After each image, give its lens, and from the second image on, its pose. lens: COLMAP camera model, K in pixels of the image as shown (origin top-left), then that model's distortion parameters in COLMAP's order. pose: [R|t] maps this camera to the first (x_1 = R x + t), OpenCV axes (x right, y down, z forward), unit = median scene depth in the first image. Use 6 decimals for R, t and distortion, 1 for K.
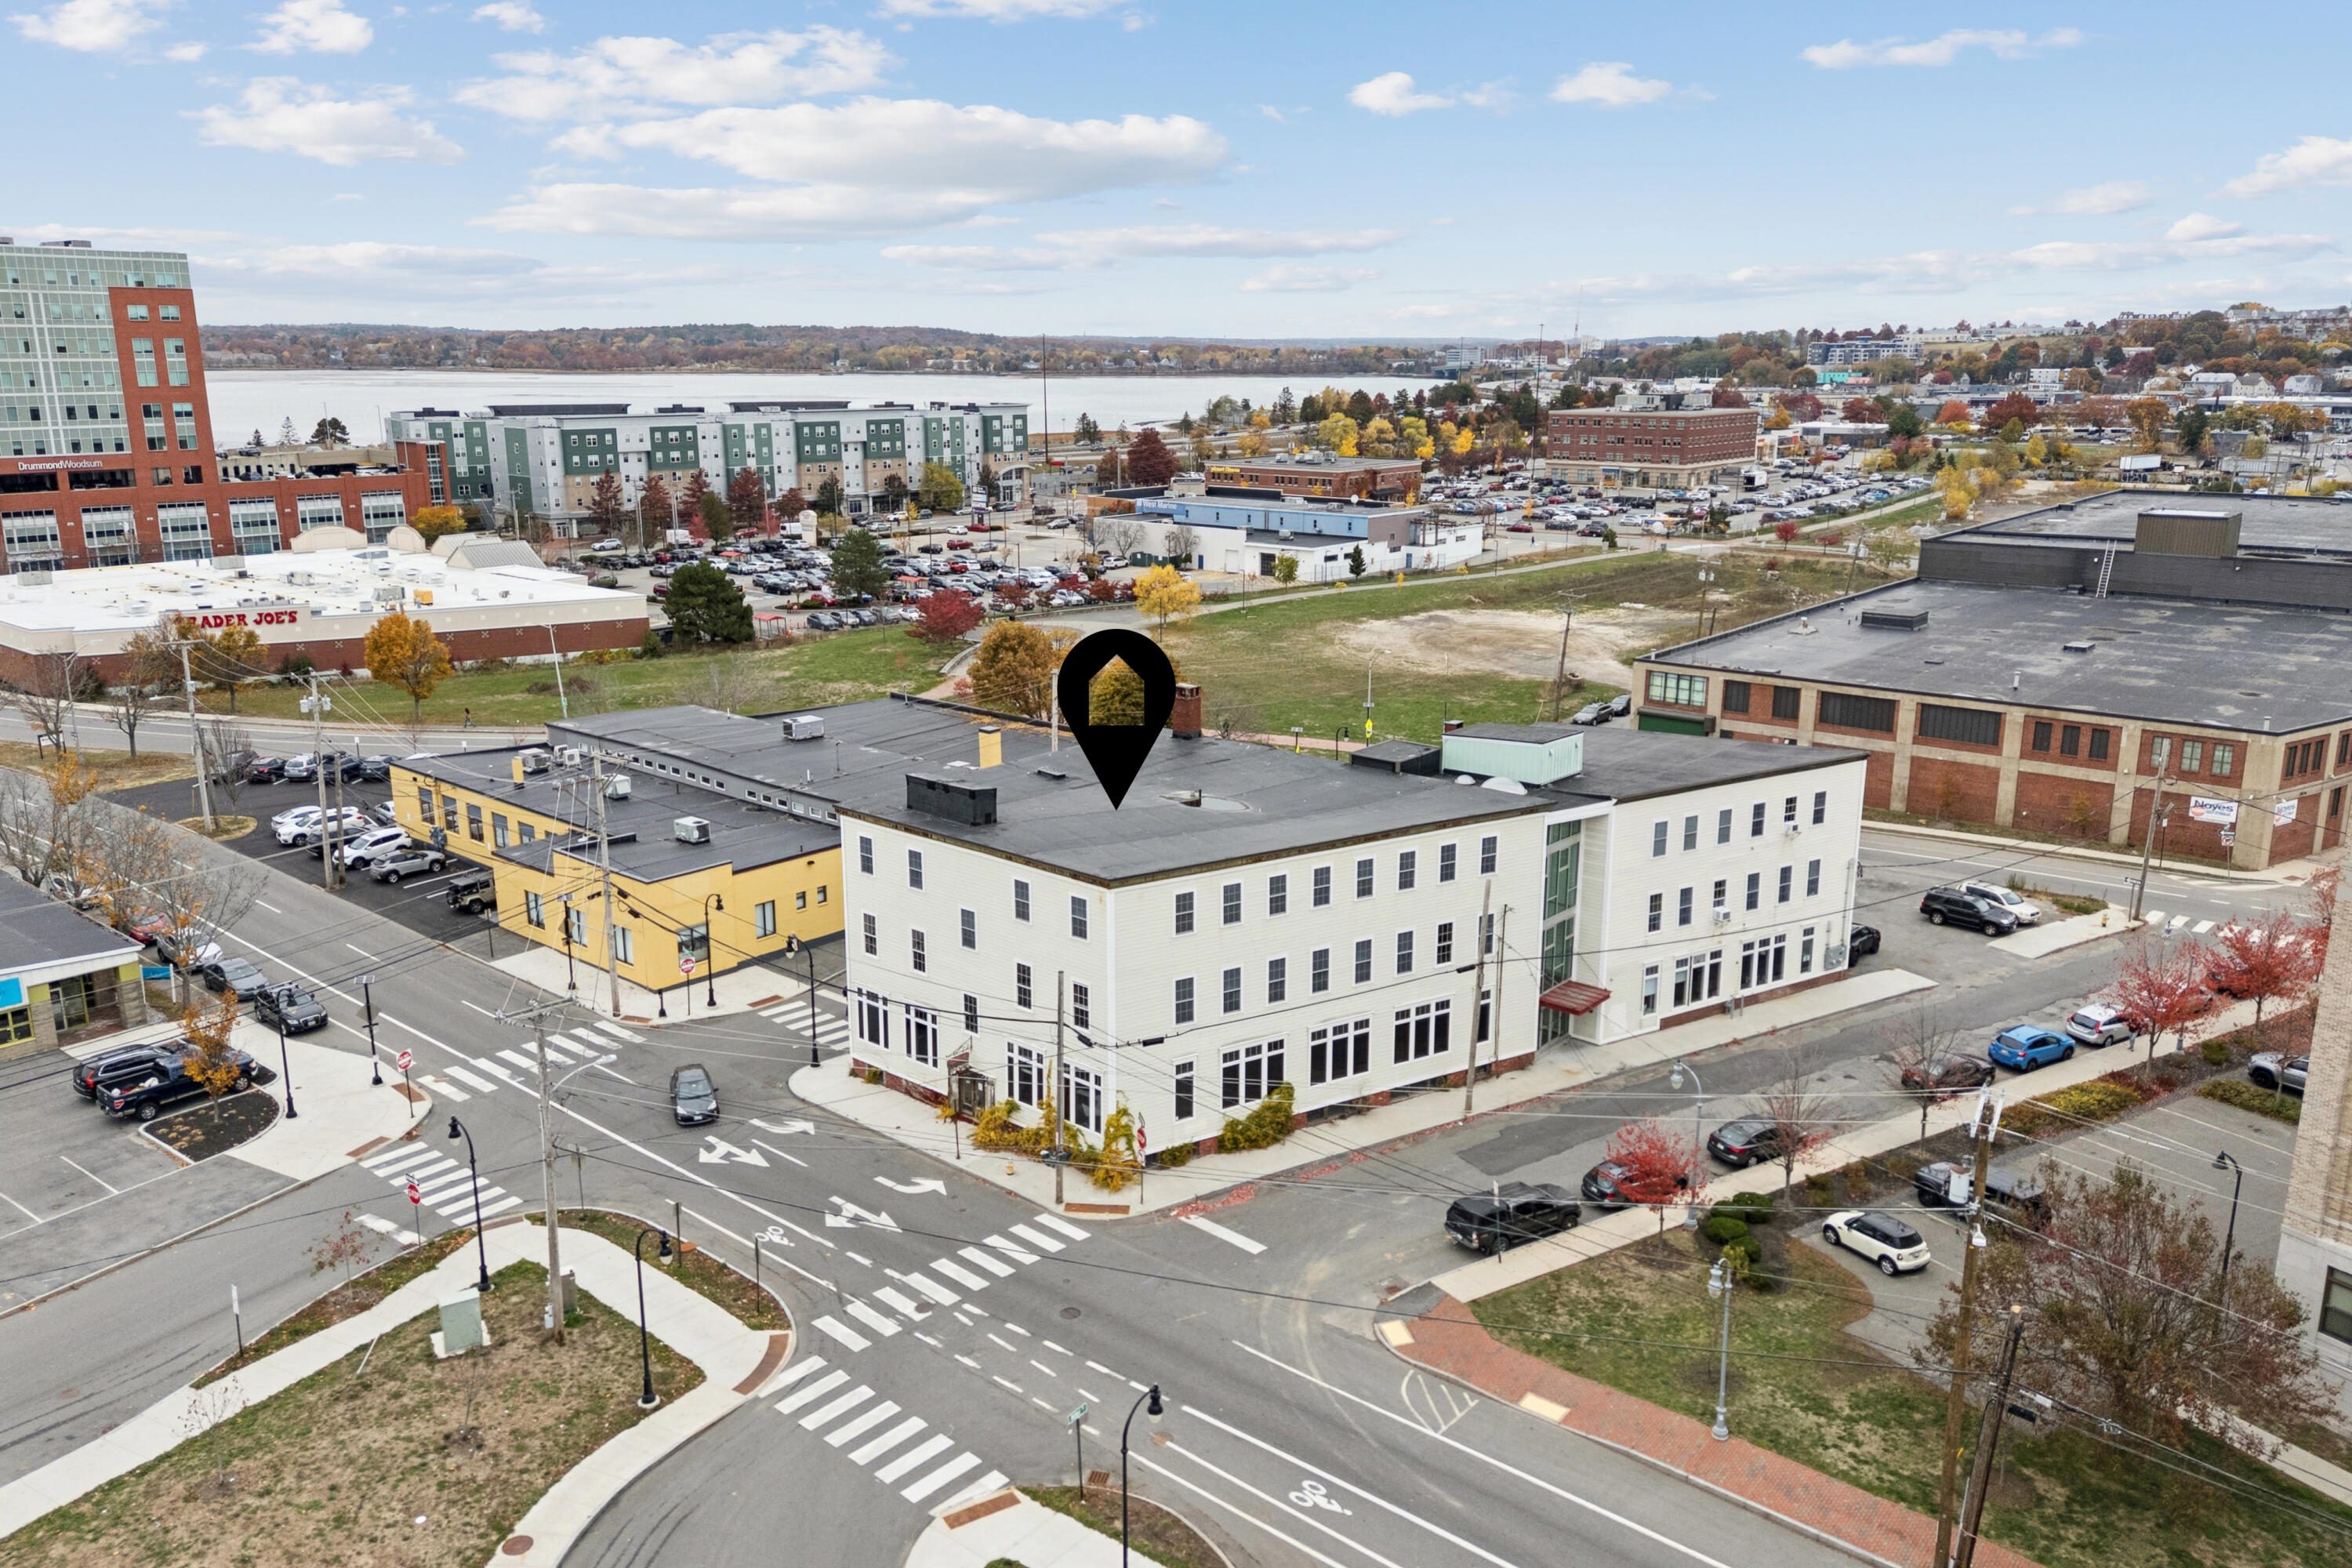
lens RADIAL K [[1711.4, 0, 1180.0], [0, 1711.4, 752.9], [0, 0, 1]] dist [0.084569, -0.079760]
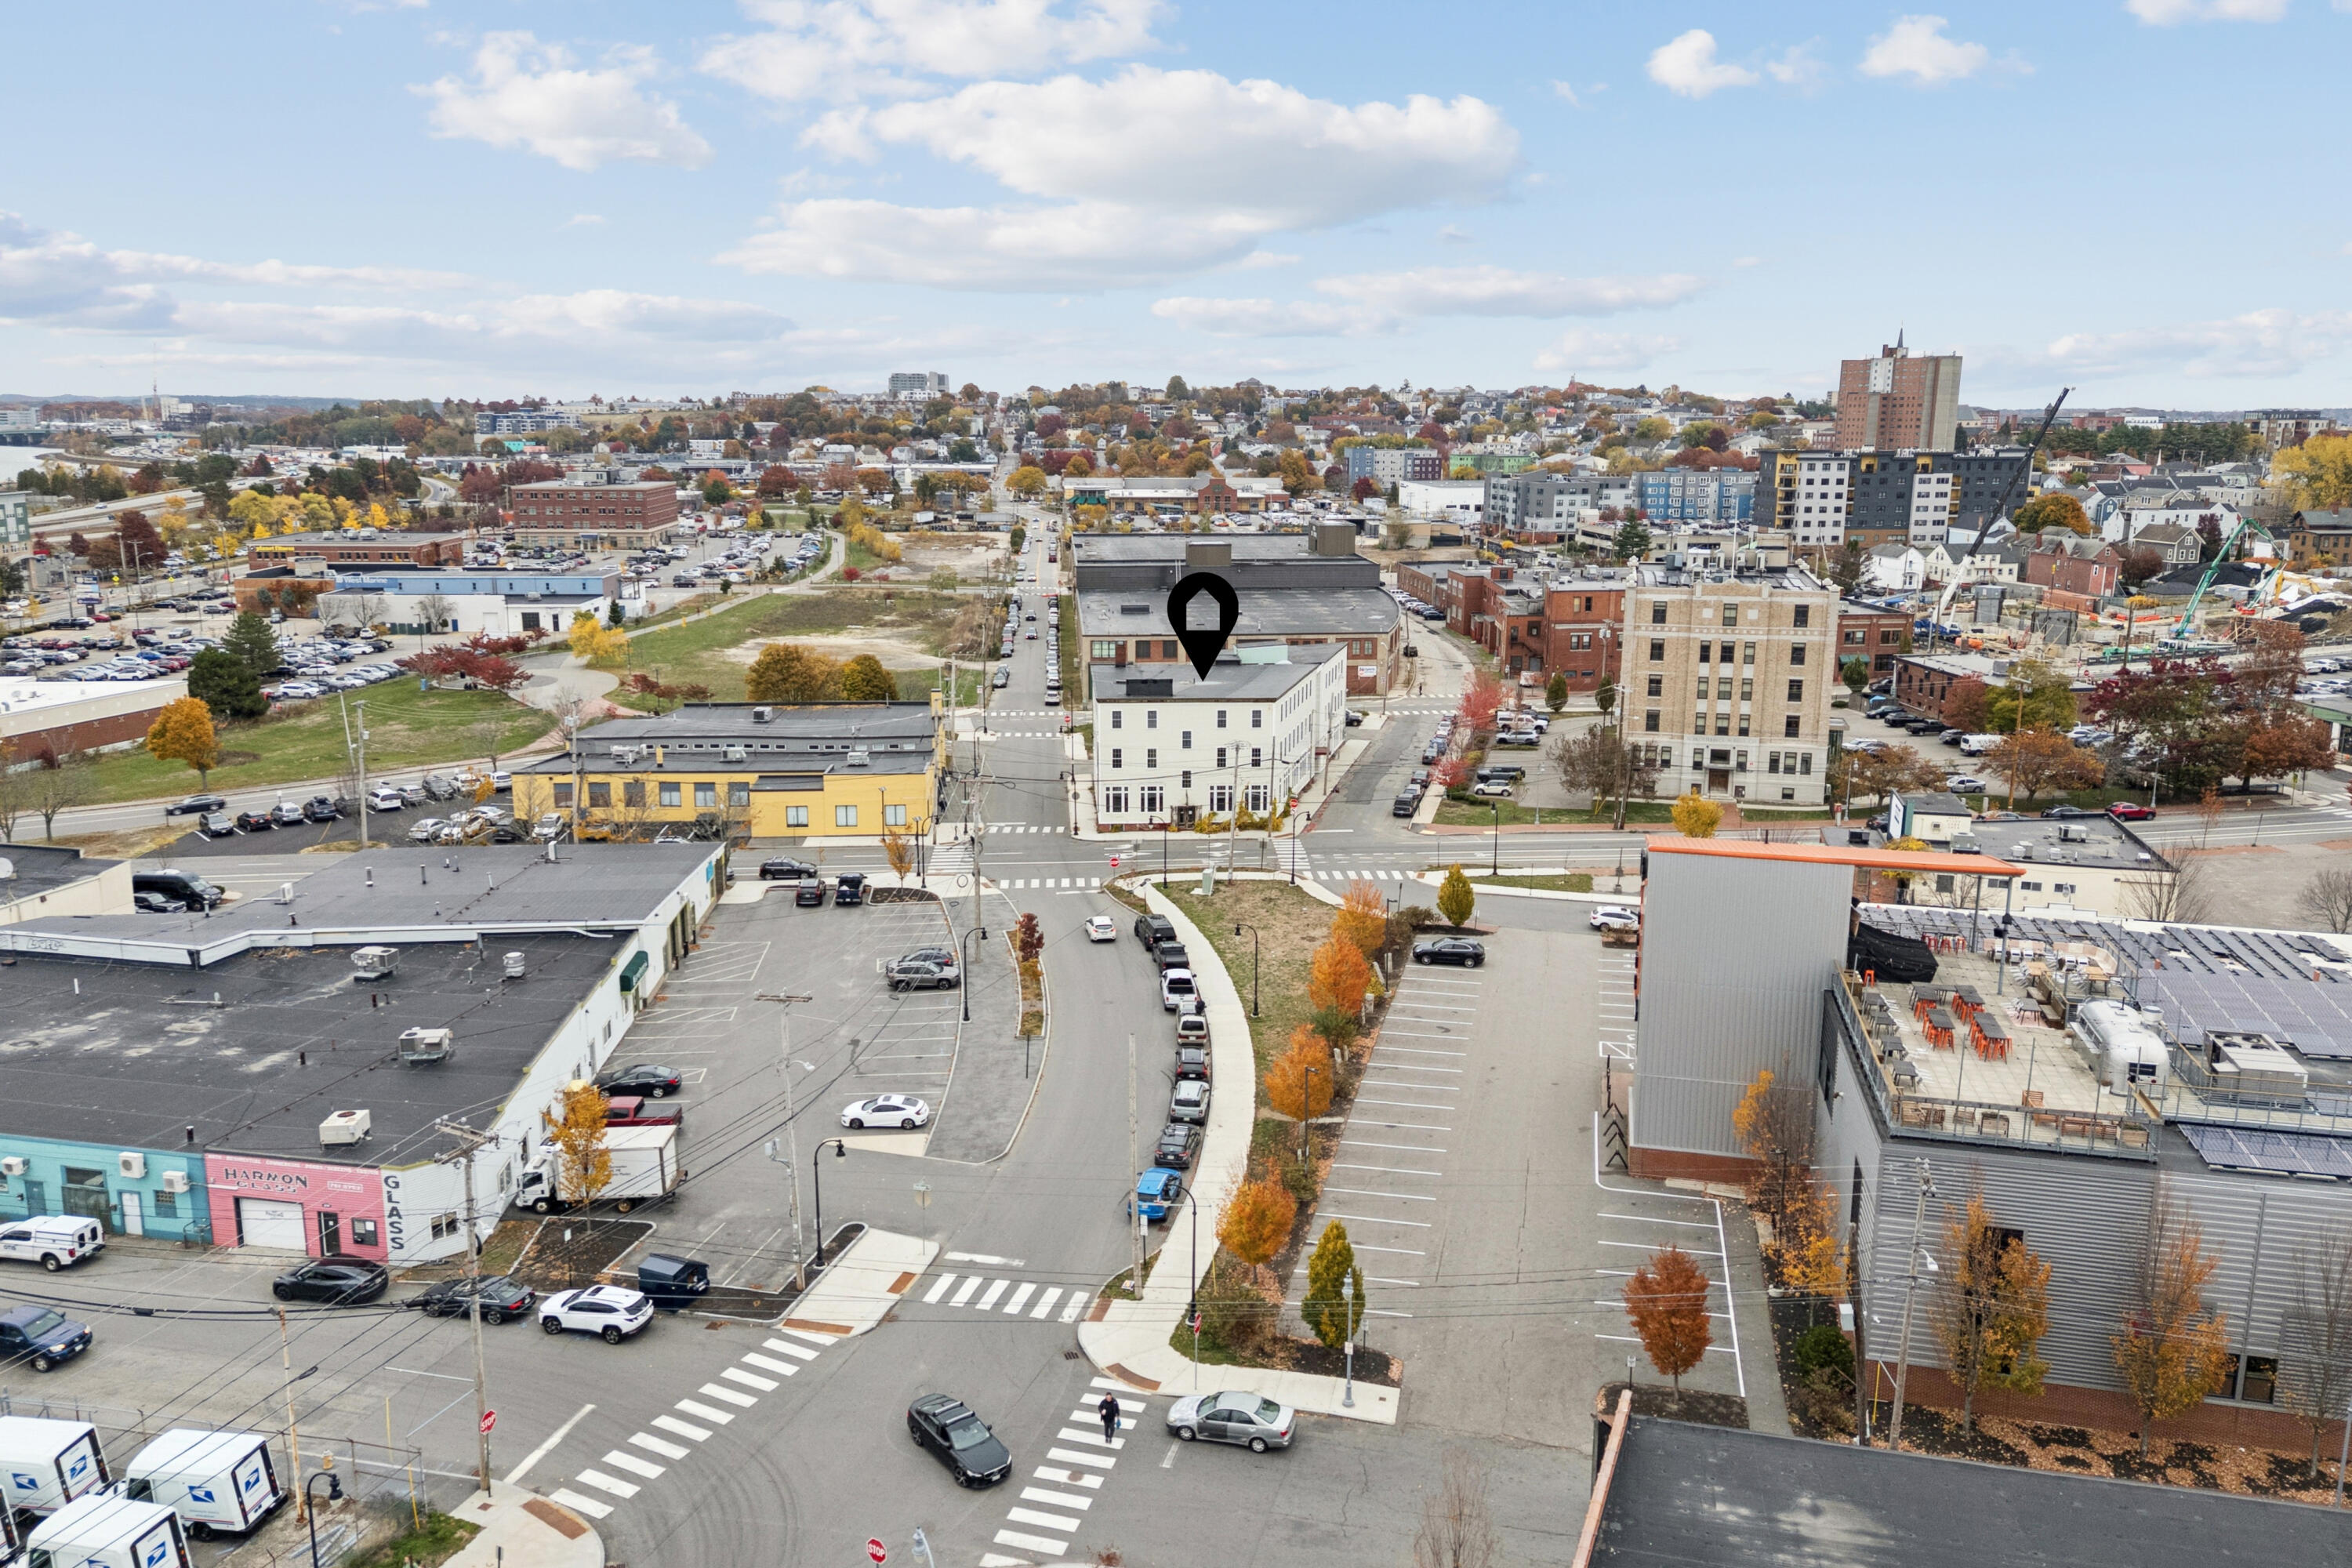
lens RADIAL K [[1705.5, 0, 1179.7], [0, 1705.5, 773.4], [0, 0, 1]] dist [0.071185, -0.059476]
pose [[0.711142, -0.141397, 0.688683, -1.216255], [0.156903, 0.986780, 0.040580, 0.040611], [-0.685317, 0.079199, 0.723926, -0.428381]]
